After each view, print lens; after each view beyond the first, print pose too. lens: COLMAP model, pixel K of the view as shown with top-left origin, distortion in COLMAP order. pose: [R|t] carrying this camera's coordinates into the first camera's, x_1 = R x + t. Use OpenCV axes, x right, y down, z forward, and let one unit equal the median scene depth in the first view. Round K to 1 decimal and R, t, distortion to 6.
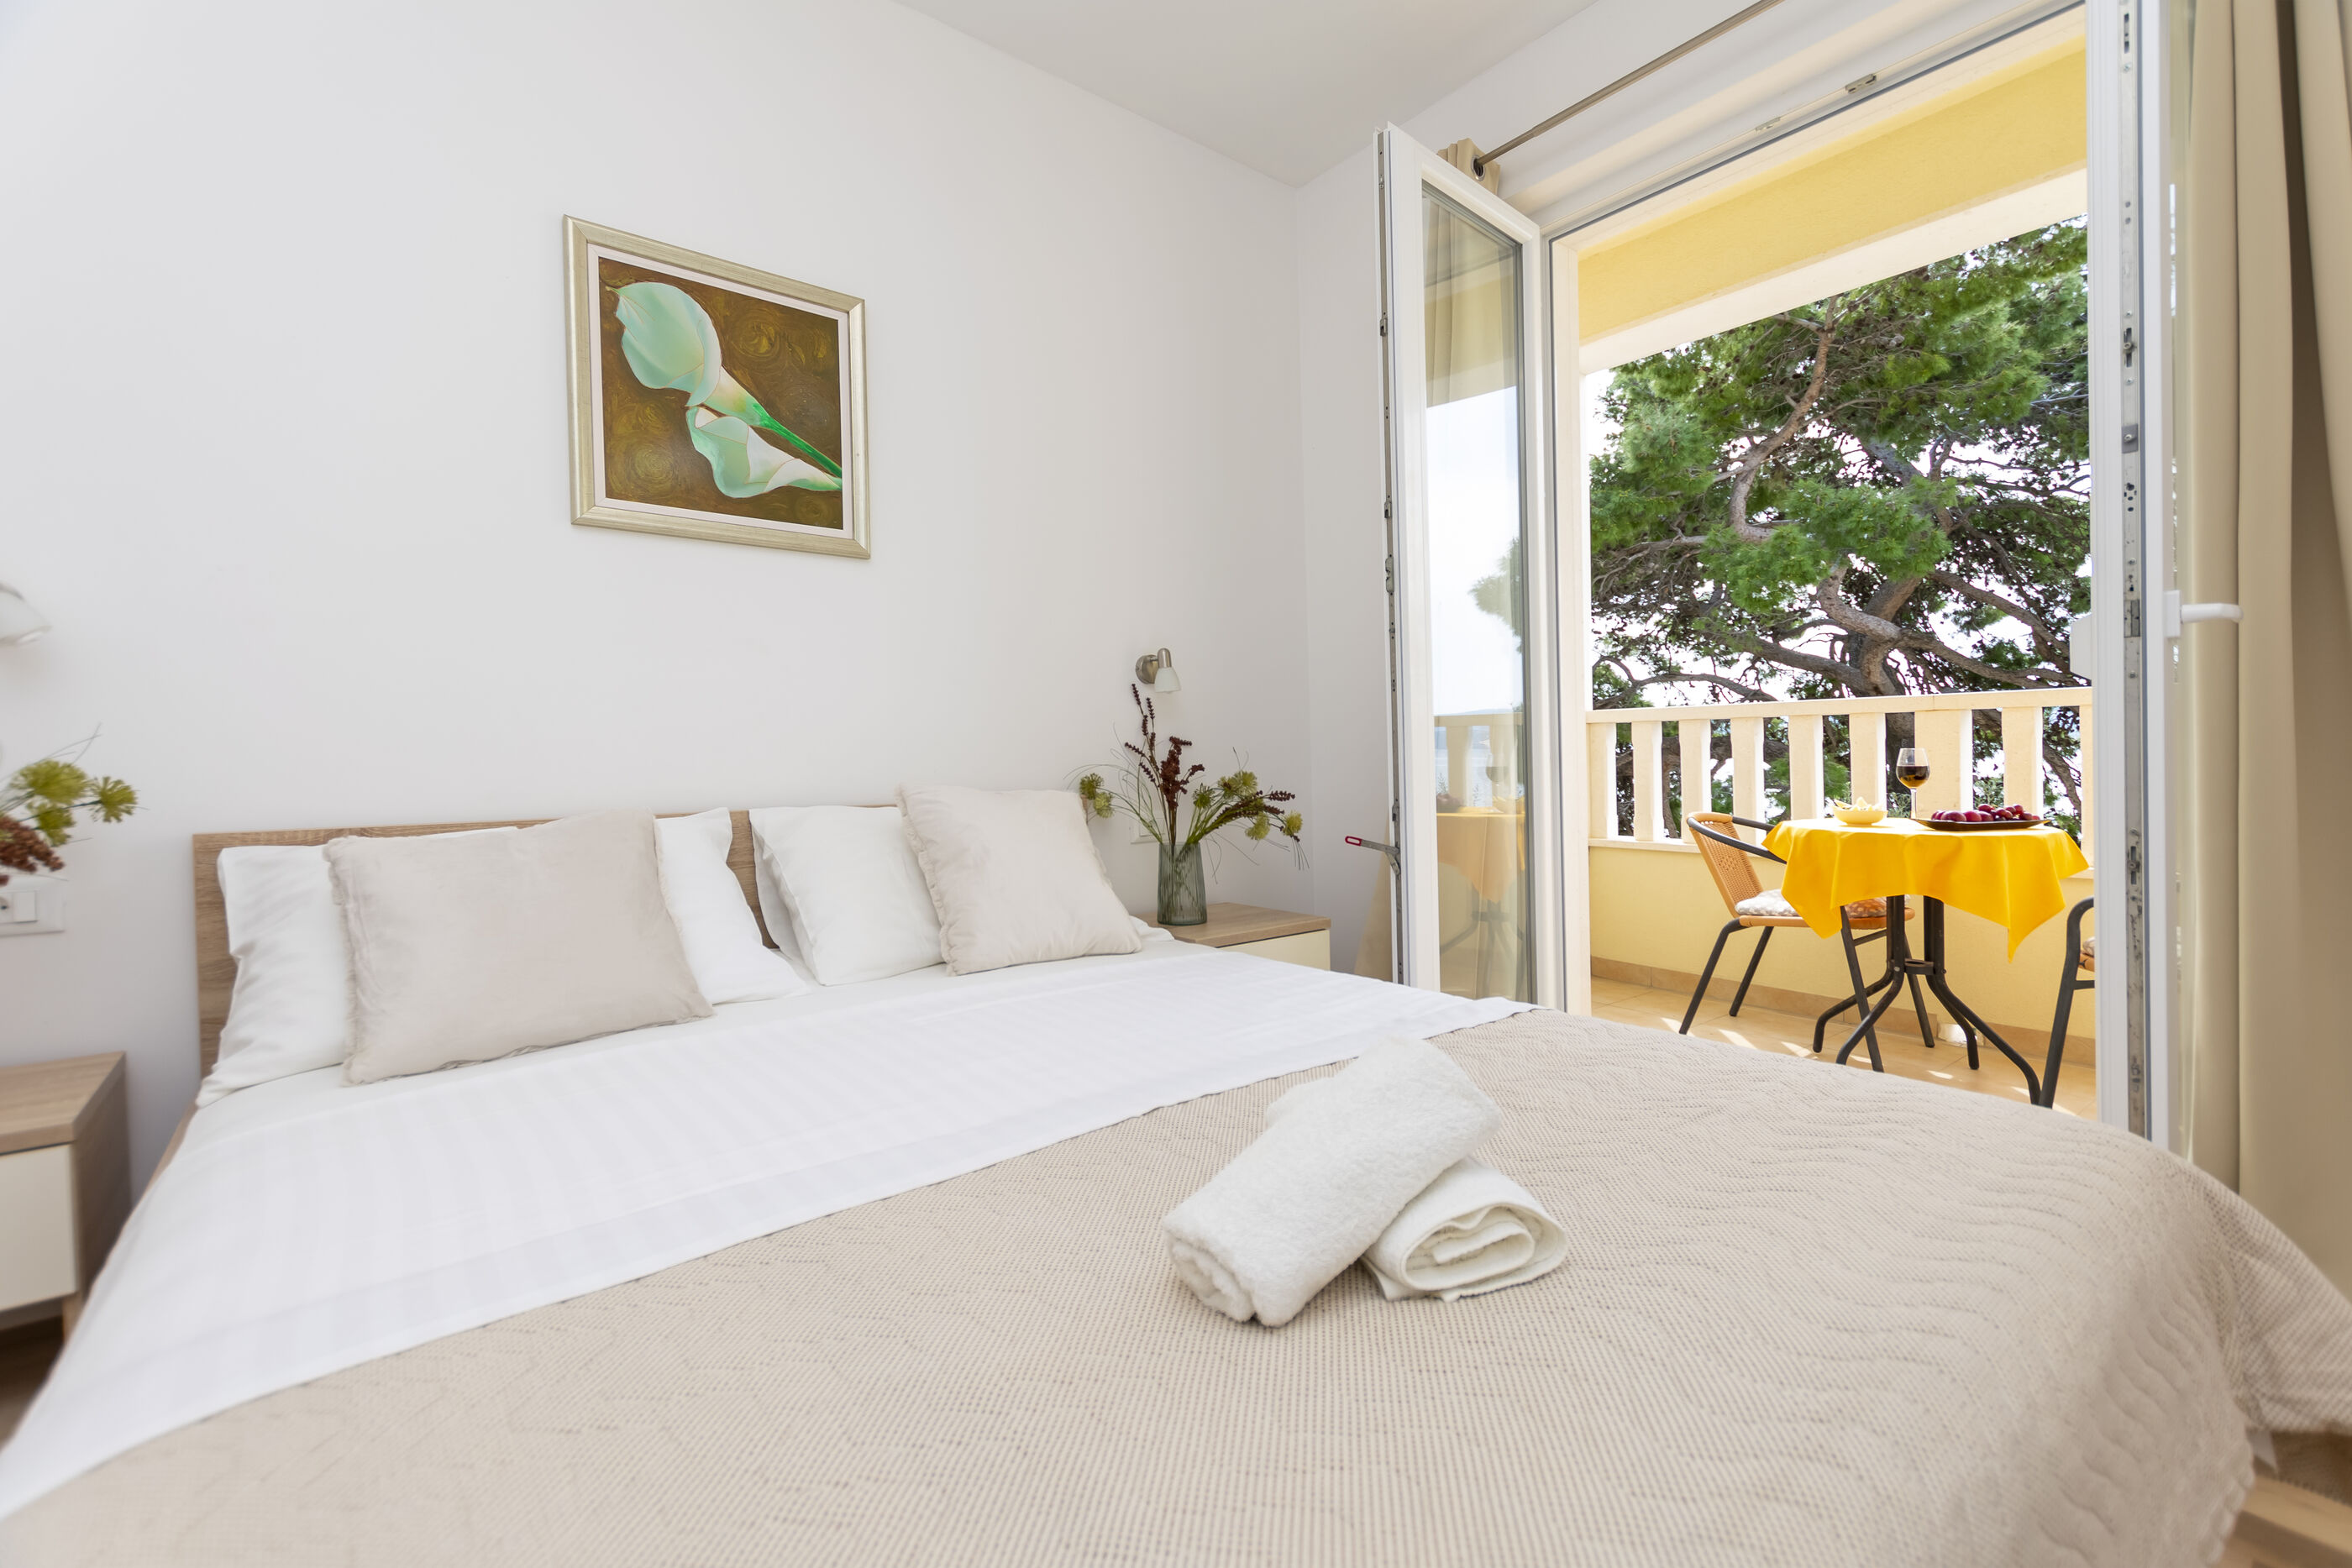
lens RADIAL K [[1034.8, 0, 1161.0], [0, 1034.8, 796.0], [0, 0, 1]] dist [0.003713, -0.001491]
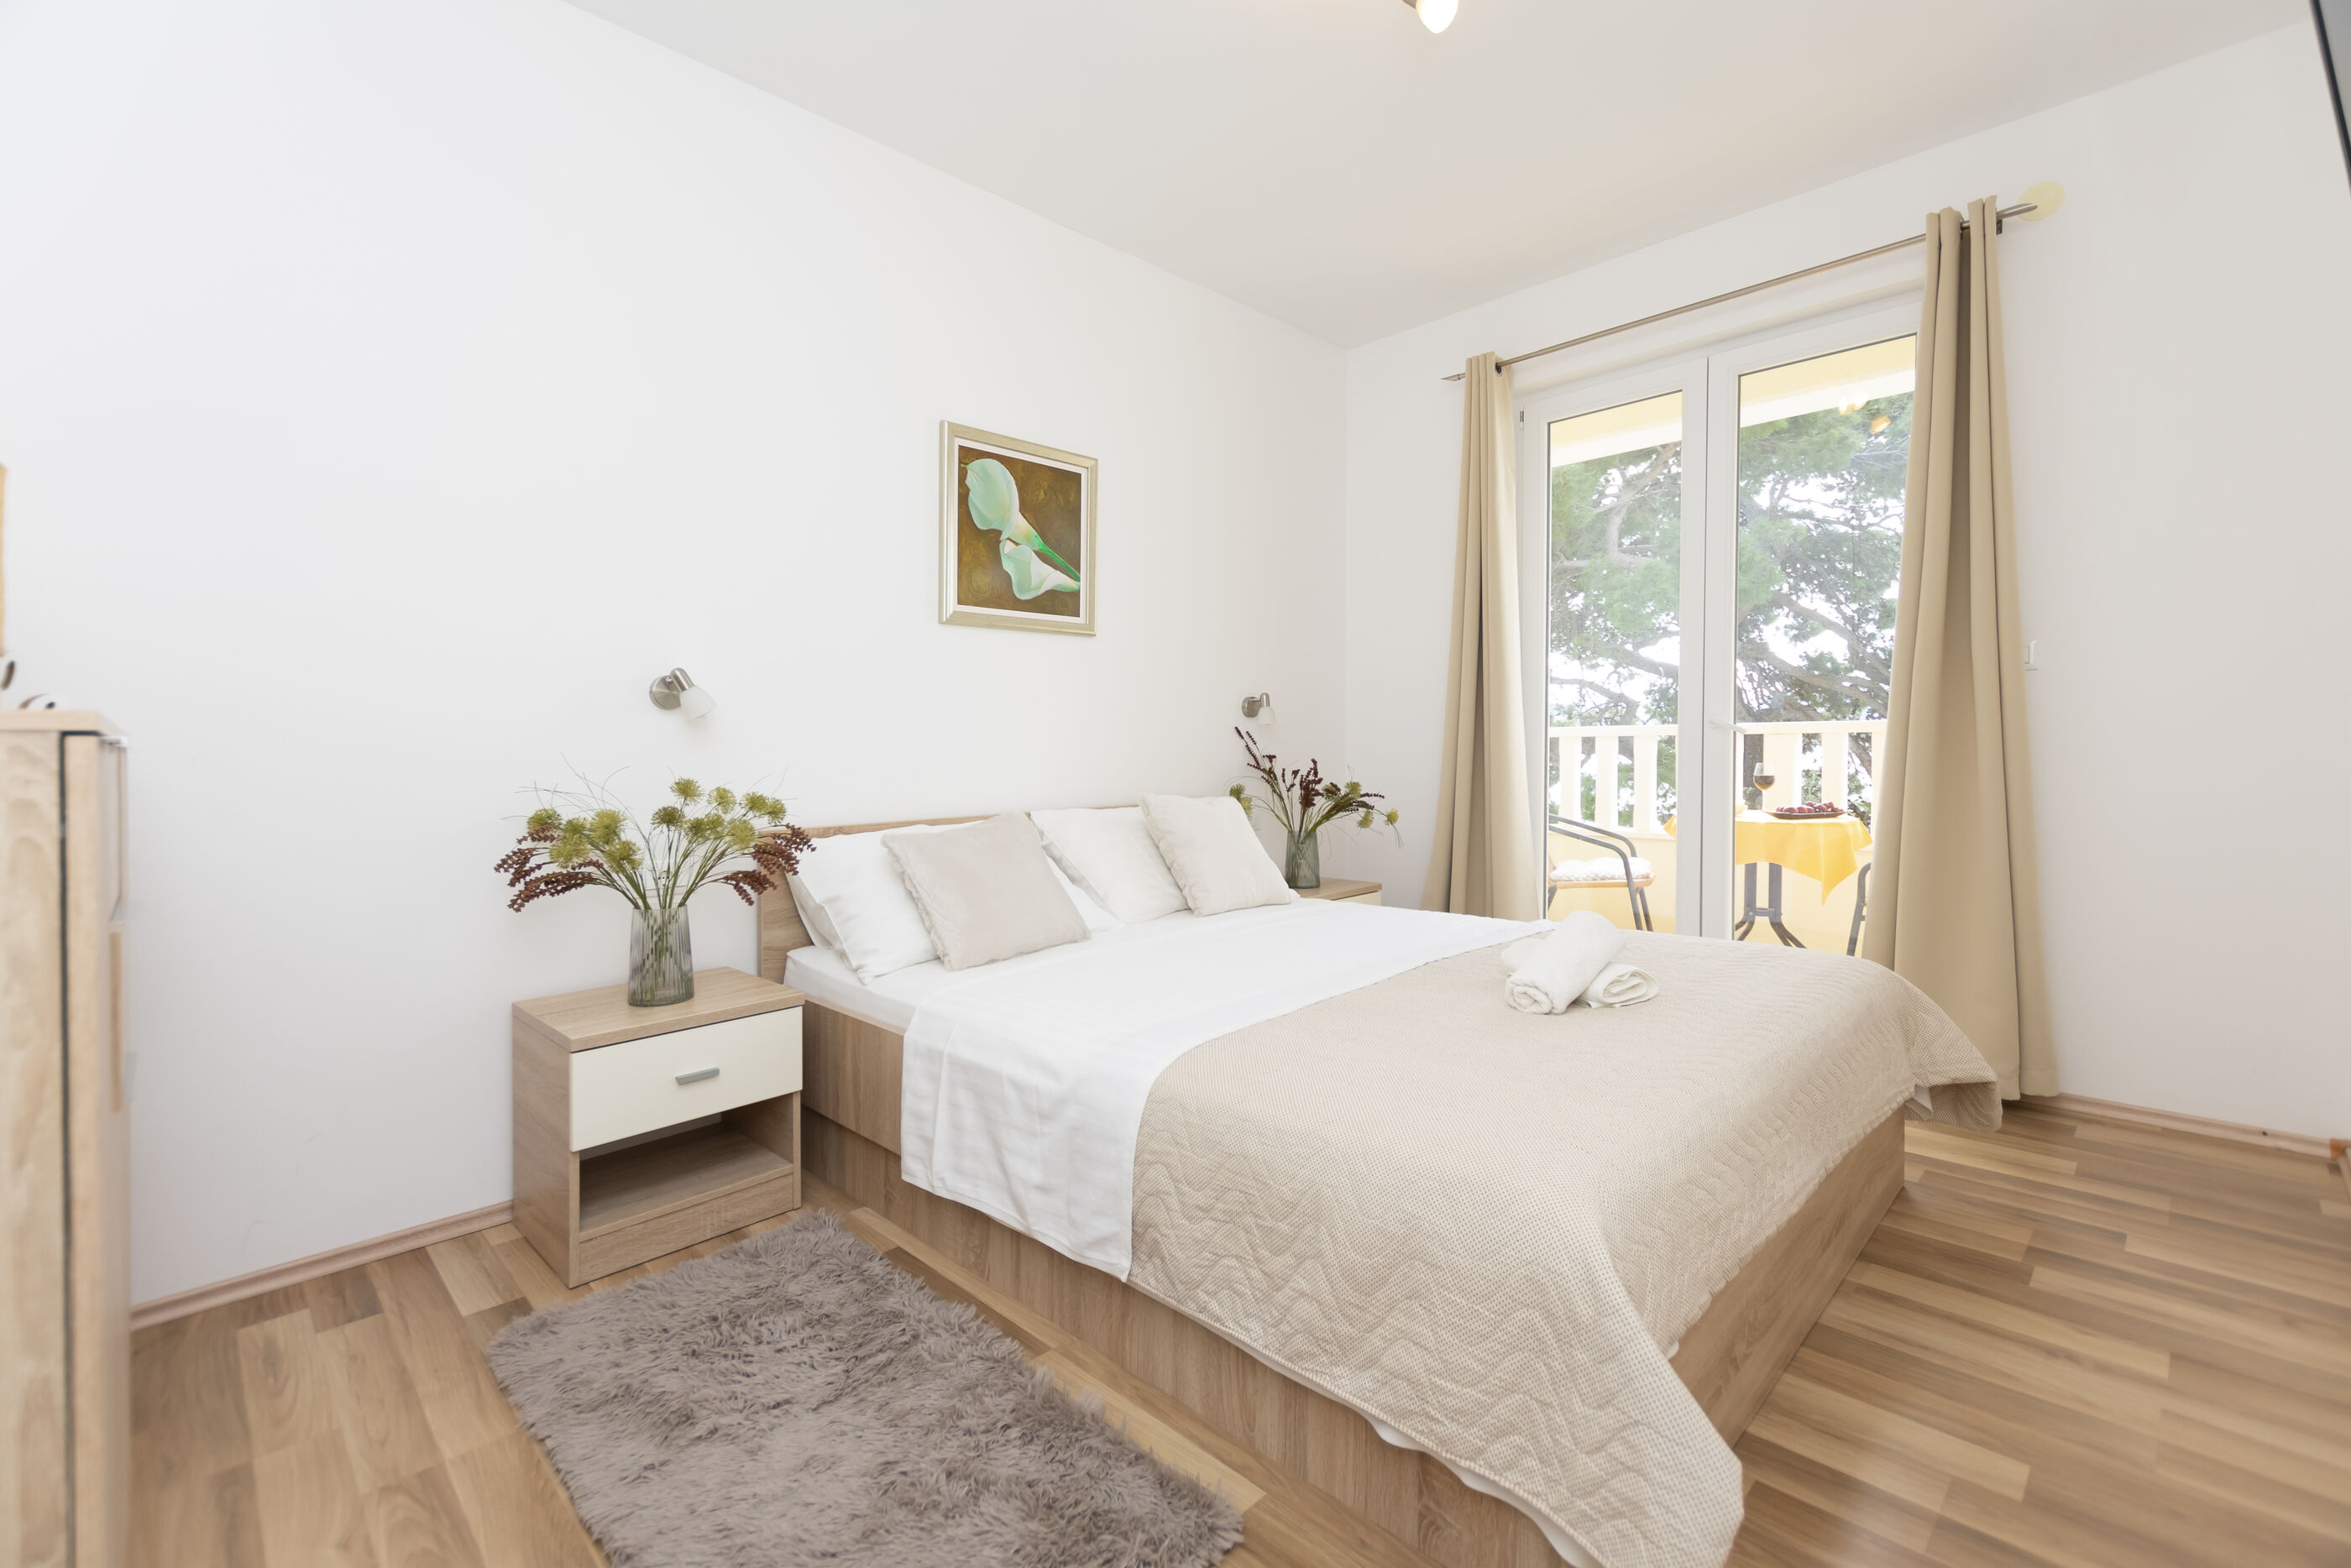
lens RADIAL K [[1034.3, 0, 1127.8], [0, 1034.3, 833.3], [0, 0, 1]] dist [0.003713, -0.001491]
pose [[0.995589, -0.008522, 0.093435, -0.098289], [0.004250, 0.998940, 0.045832, -0.005627], [-0.093727, -0.045233, 0.994570, -0.119751]]
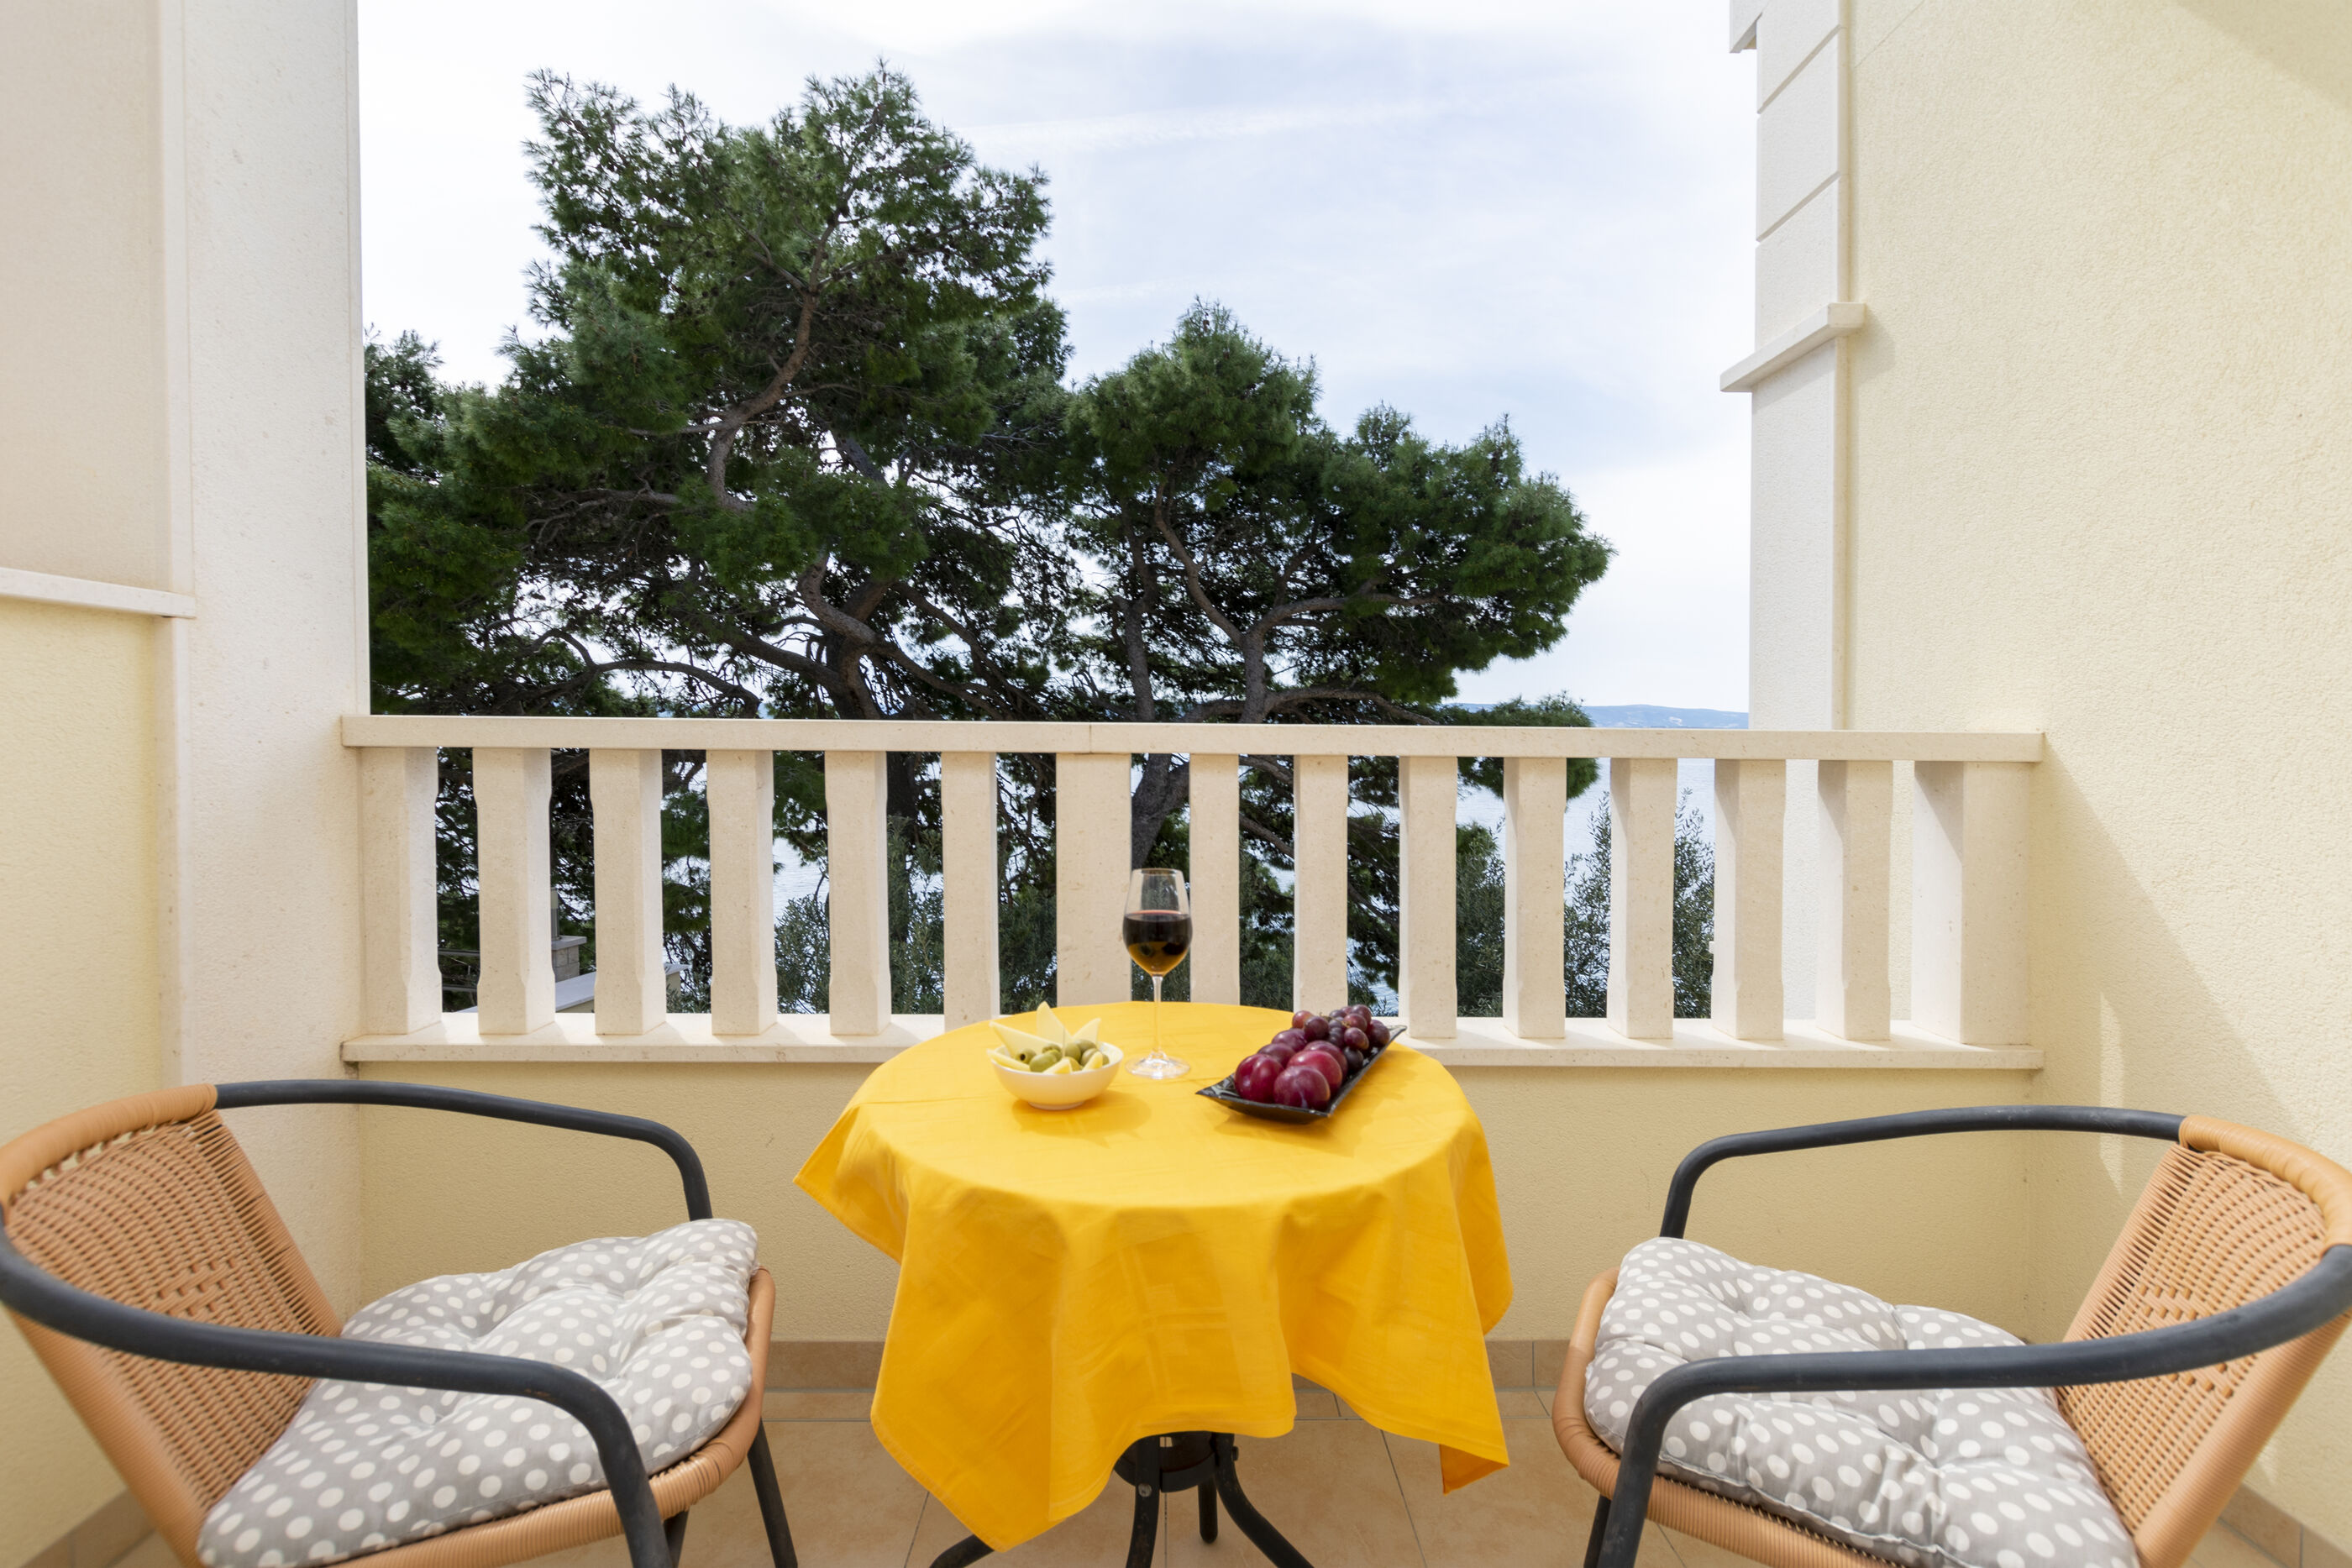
lens RADIAL K [[1034.8, 0, 1203.0], [0, 1034.8, 750.5], [0, 0, 1]] dist [0.003713, -0.001491]
pose [[0.583605, 0.015859, 0.811883, 0.112252], [0.013050, 0.999497, -0.028905, -0.020126], [-0.811933, 0.027464, 0.583104, 0.202284]]
